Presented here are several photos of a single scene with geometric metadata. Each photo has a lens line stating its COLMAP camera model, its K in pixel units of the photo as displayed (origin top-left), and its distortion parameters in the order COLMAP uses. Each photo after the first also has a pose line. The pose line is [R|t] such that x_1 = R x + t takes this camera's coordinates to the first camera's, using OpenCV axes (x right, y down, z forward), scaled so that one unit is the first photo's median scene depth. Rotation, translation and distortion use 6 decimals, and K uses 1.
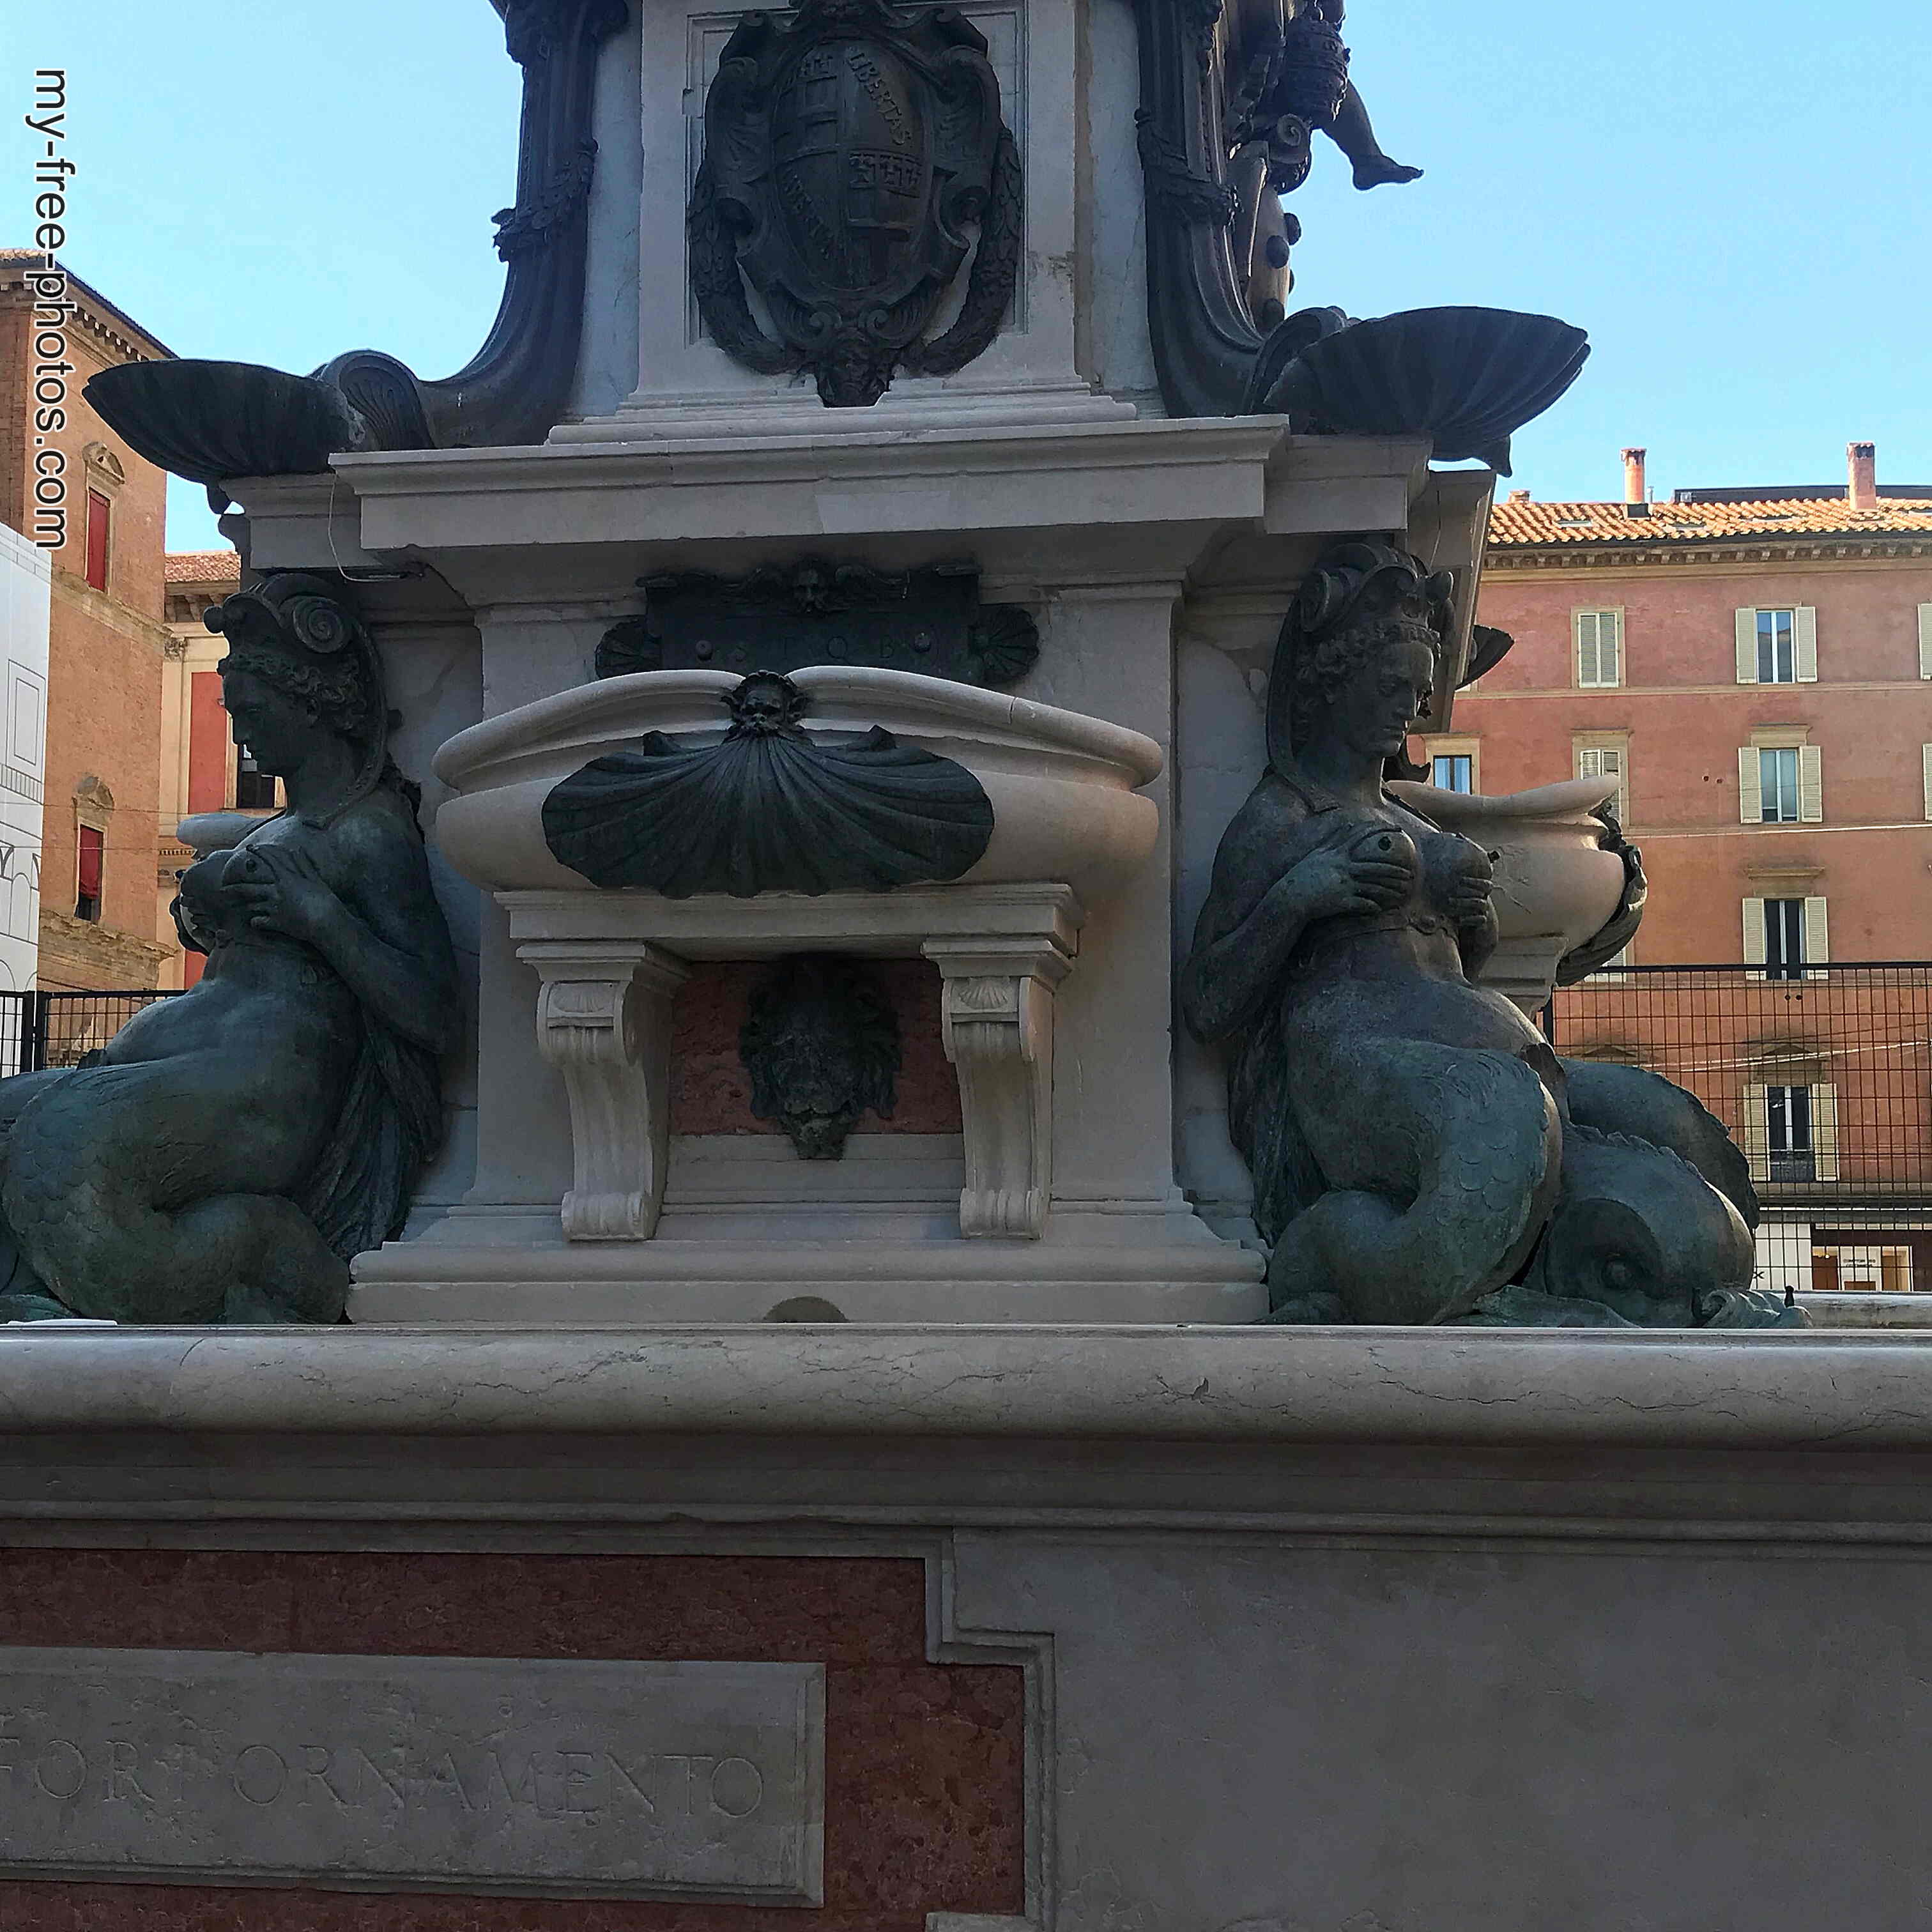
lens RADIAL K [[2734.4, 0, 966.0], [0, 2734.4, 966.0], [0, 0, 1]] dist [0.179017, -0.787707]
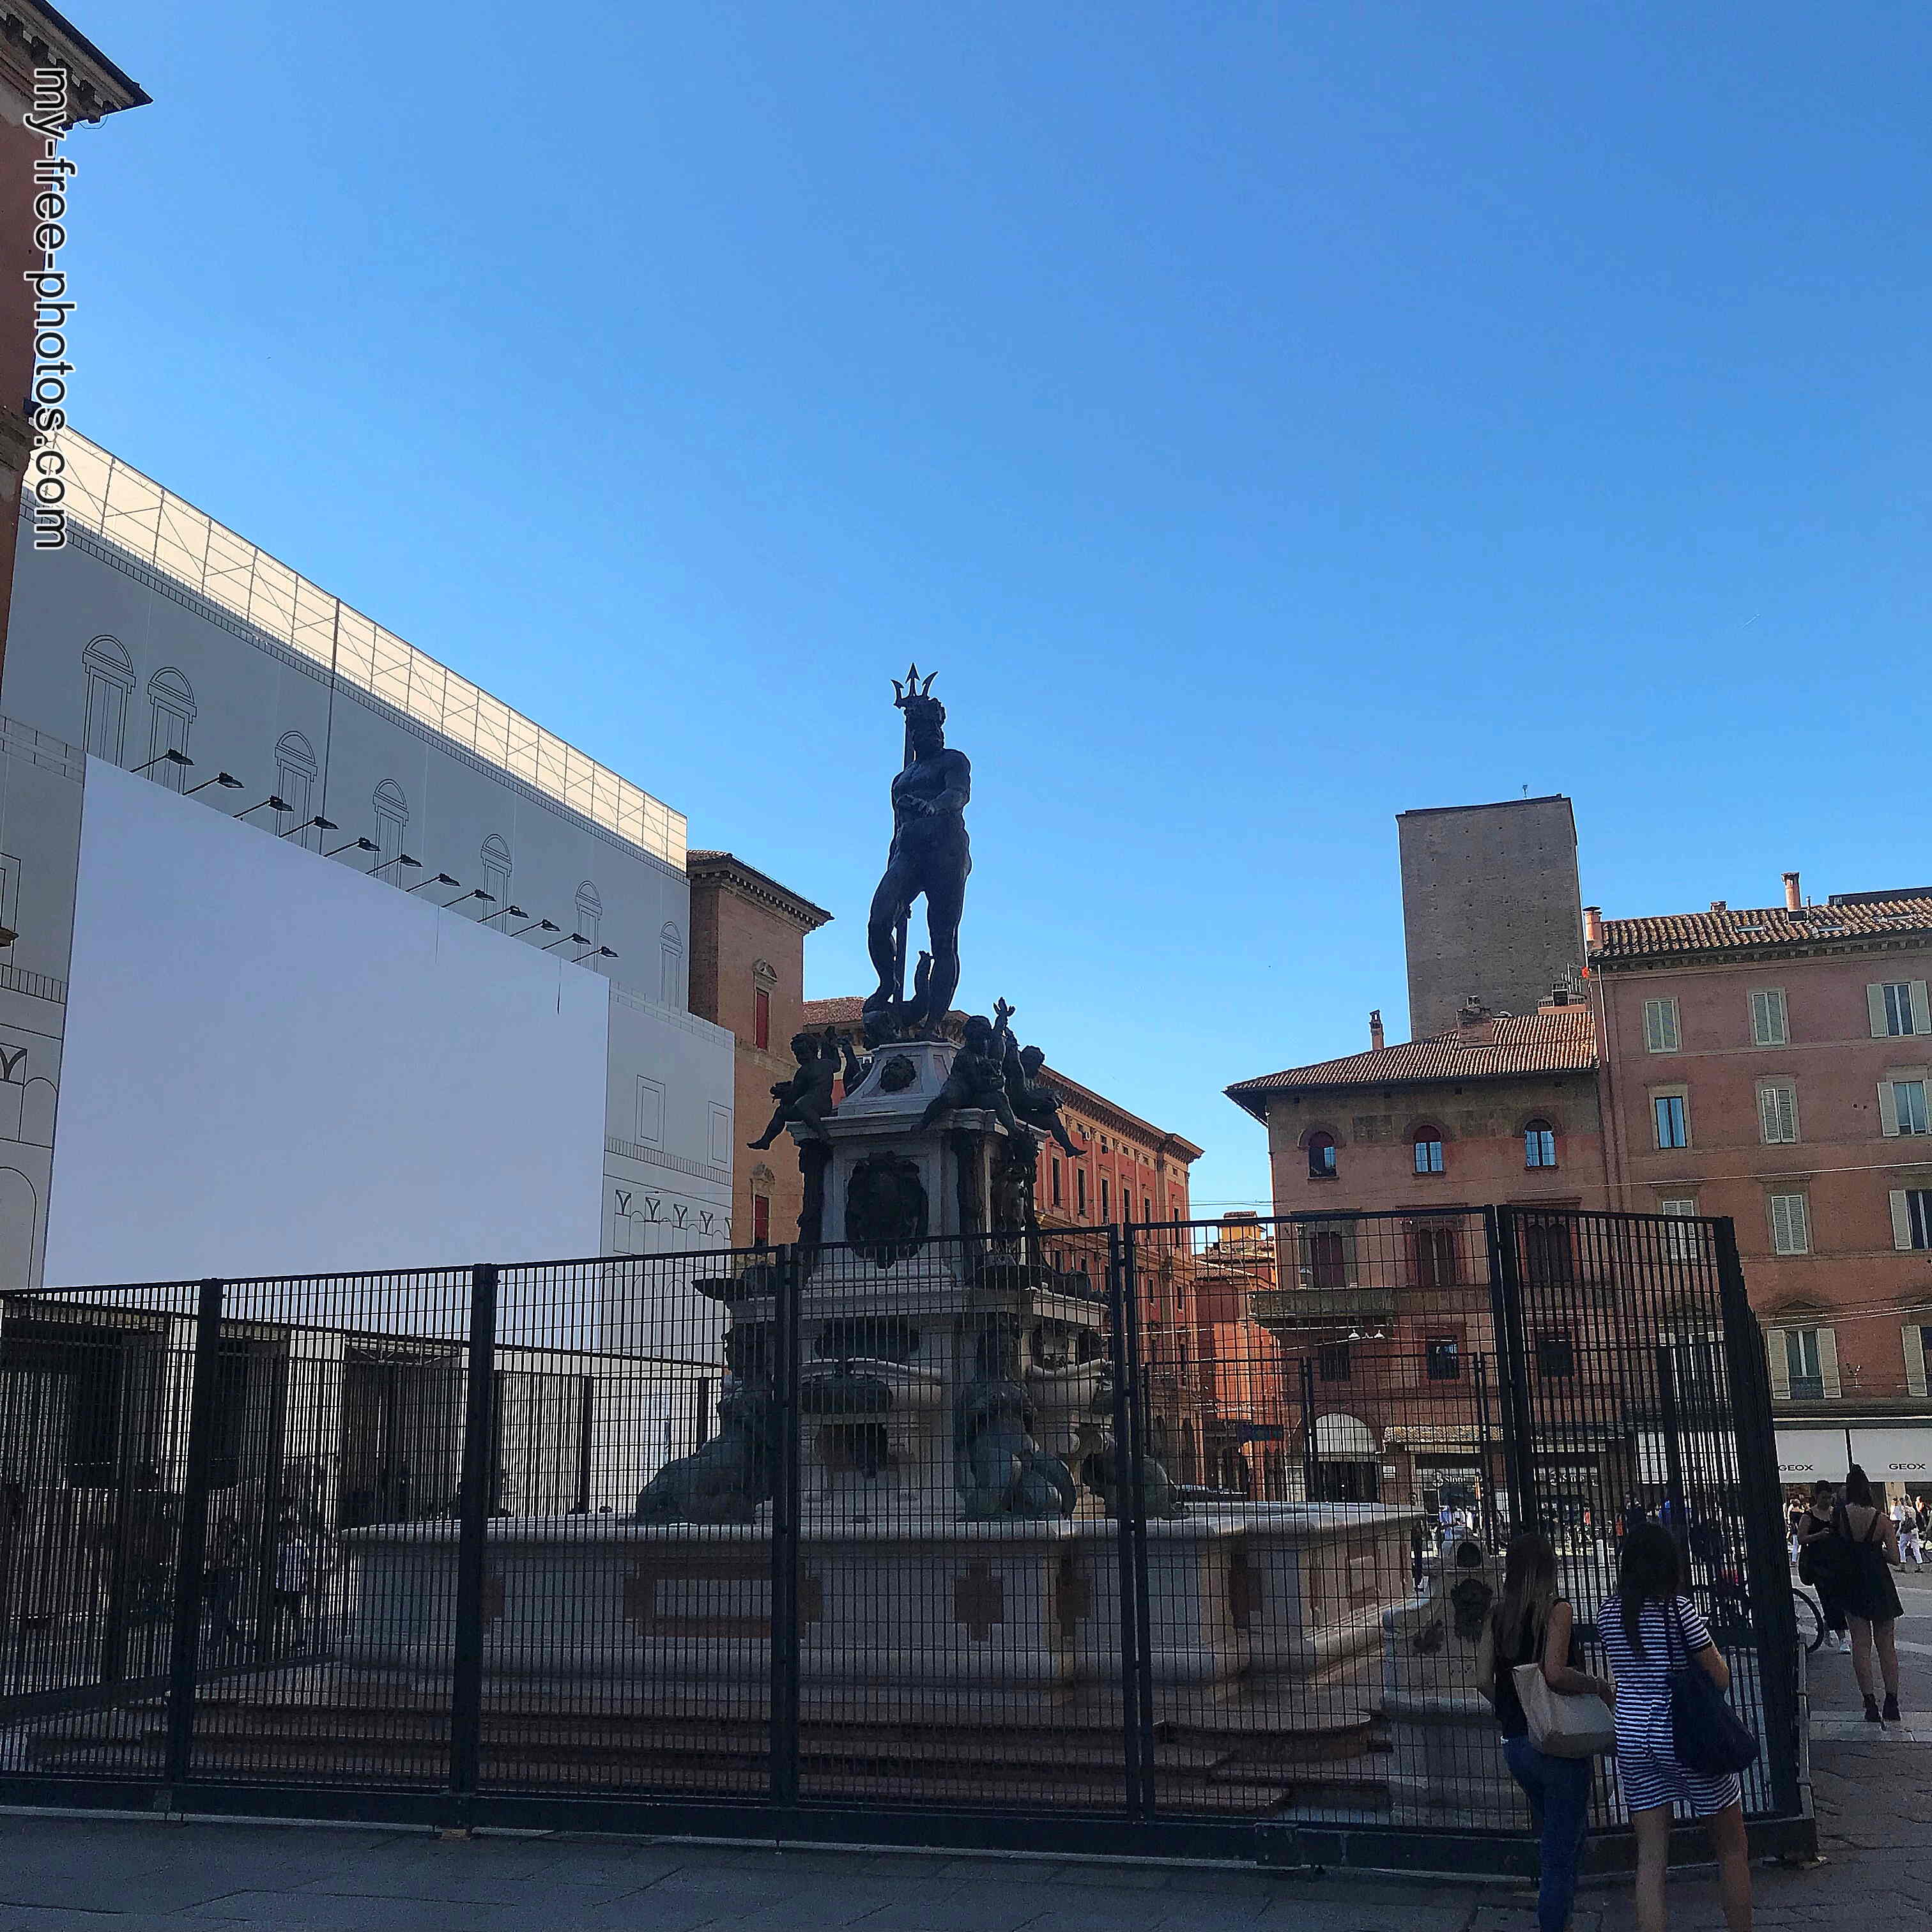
lens RADIAL K [[2092.7, 0, 964.5], [0, 2092.7, 935.1], [0, 0, 1]] dist [0.159436, -0.471897]
pose [[0.974660, -0.067210, -0.213358, 0.617757], [0.037999, 0.989679, -0.138170, -0.219375], [0.220442, 0.126562, 0.967154, -1.586815]]
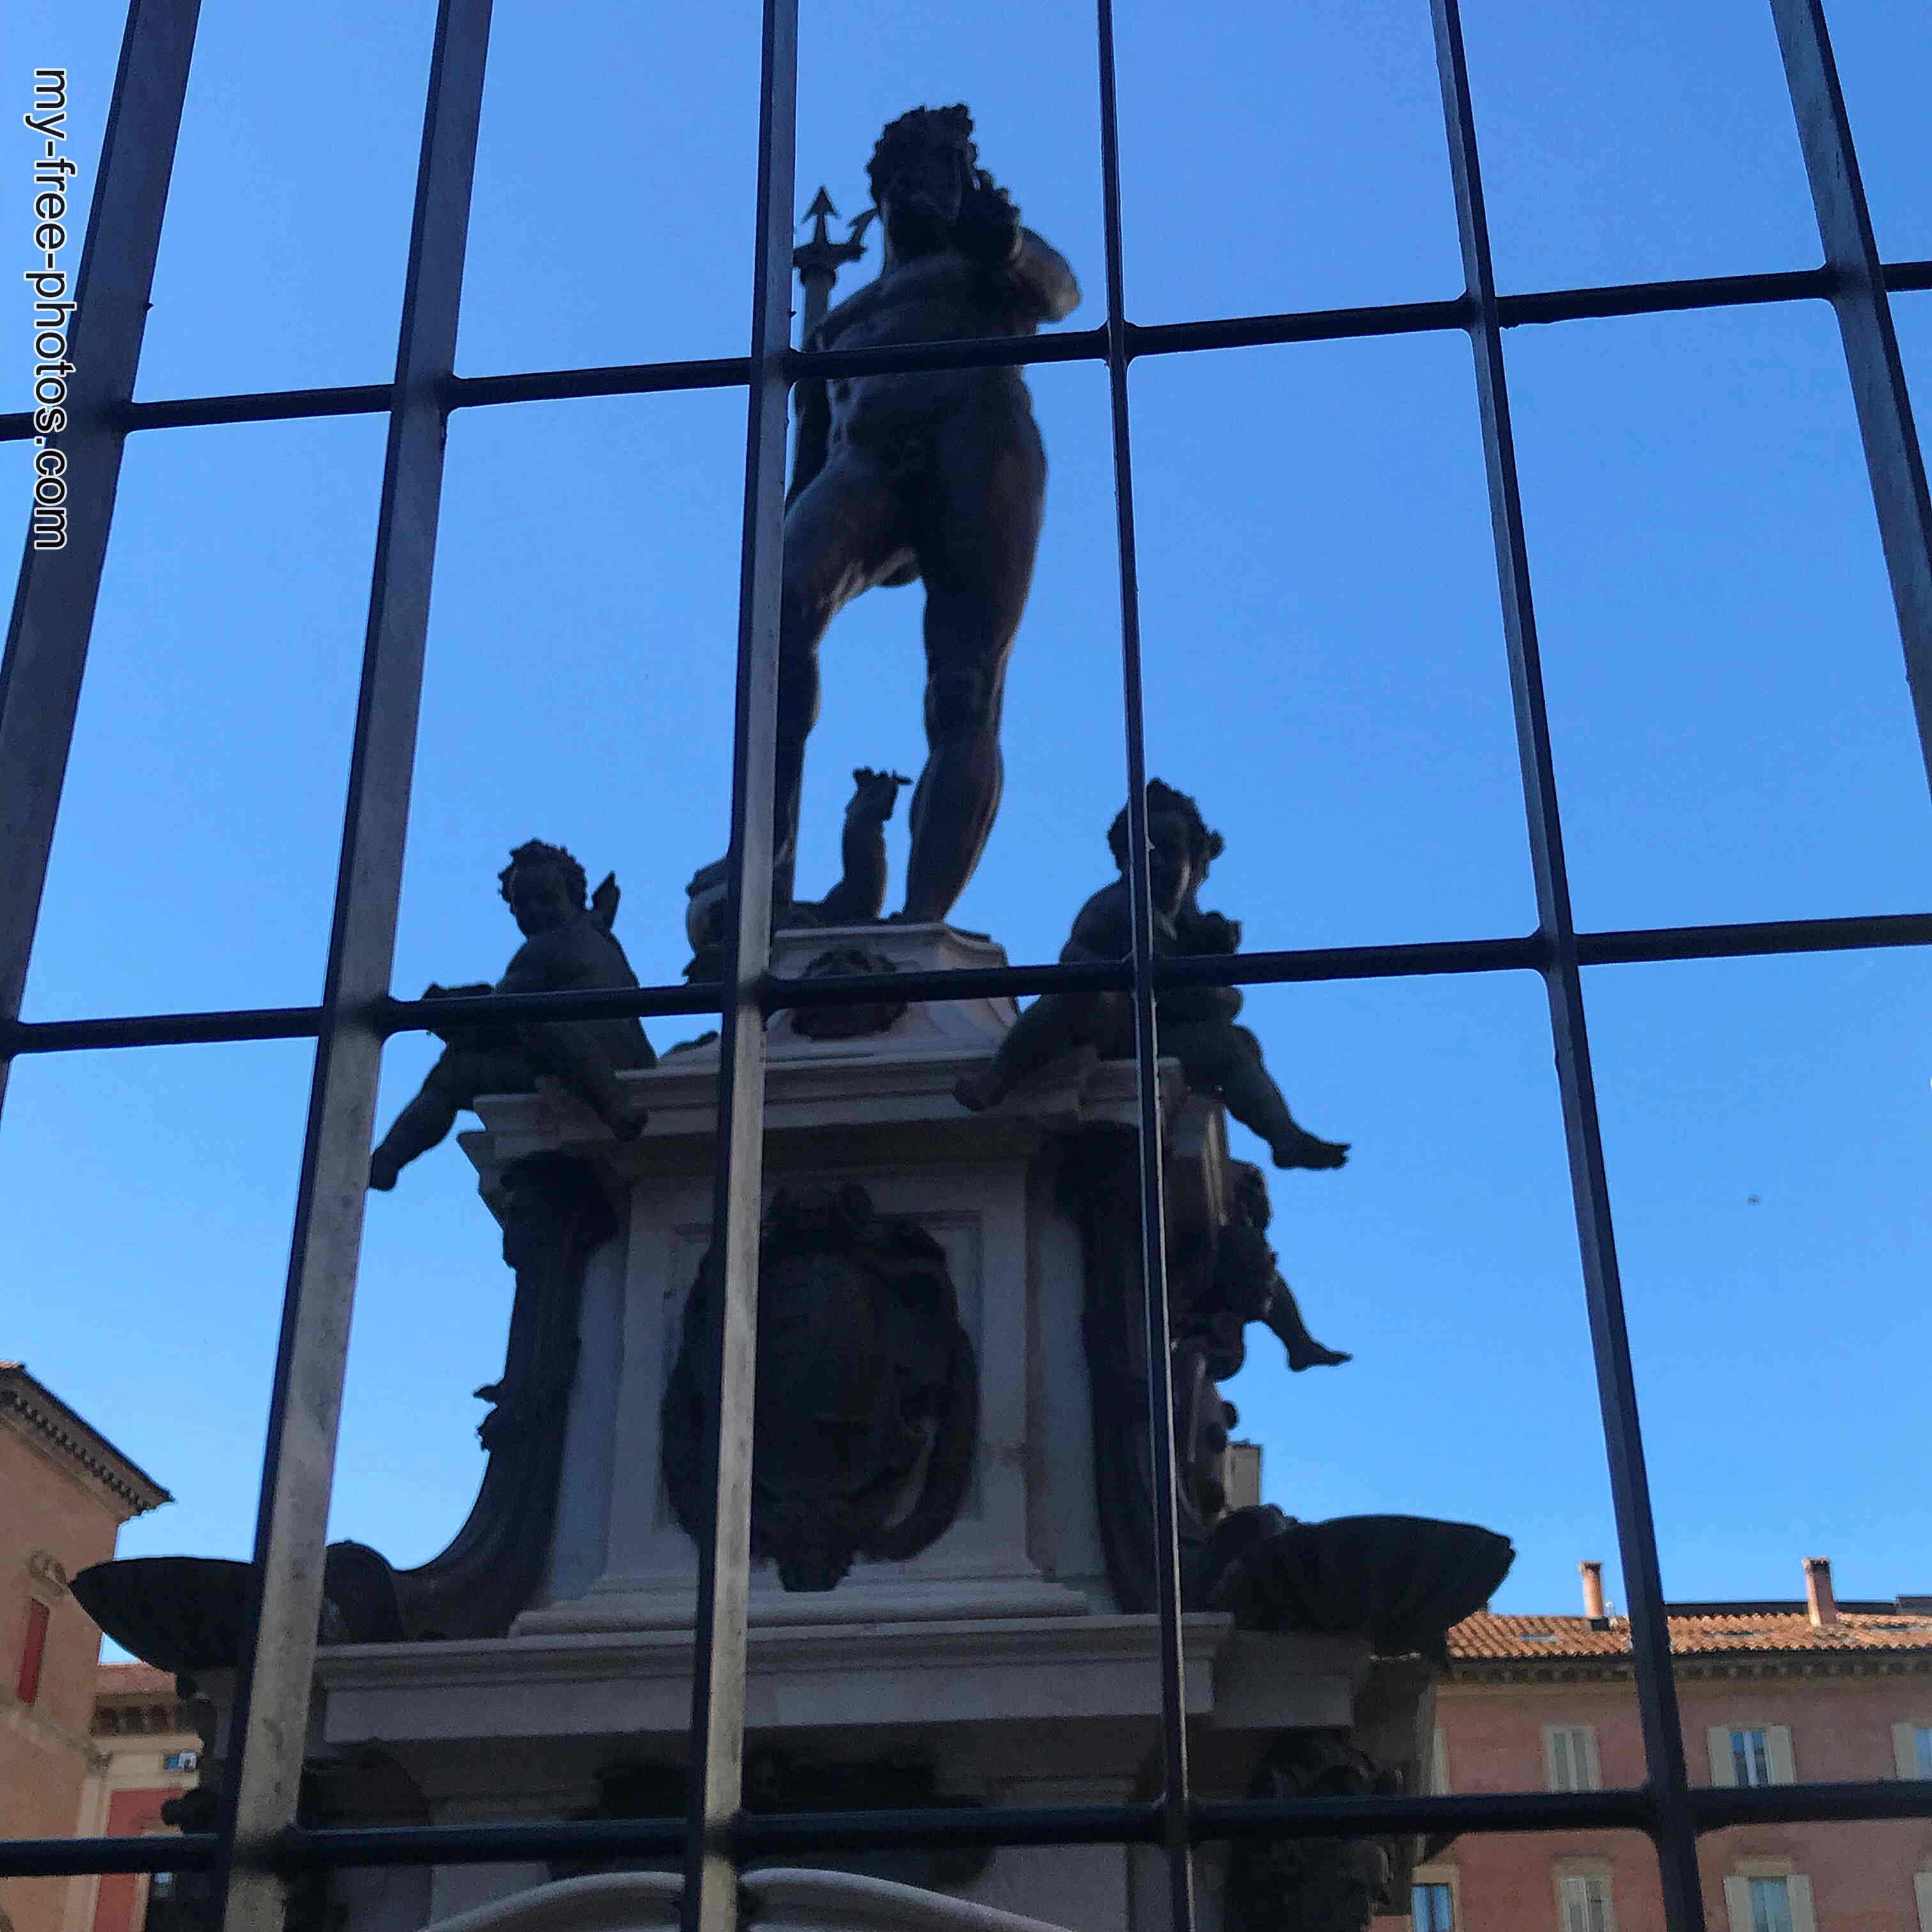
lens RADIAL K [[2746.6, 0, 981.9], [0, 2746.6, 965.1], [0, 0, 1]] dist [0.135791, -0.483729]
pose [[0.999770, 0.008078, 0.019890, -0.000243], [0.000179, 0.923339, -0.383986, -0.018898], [-0.021467, 0.383901, 0.923125, -0.043439]]
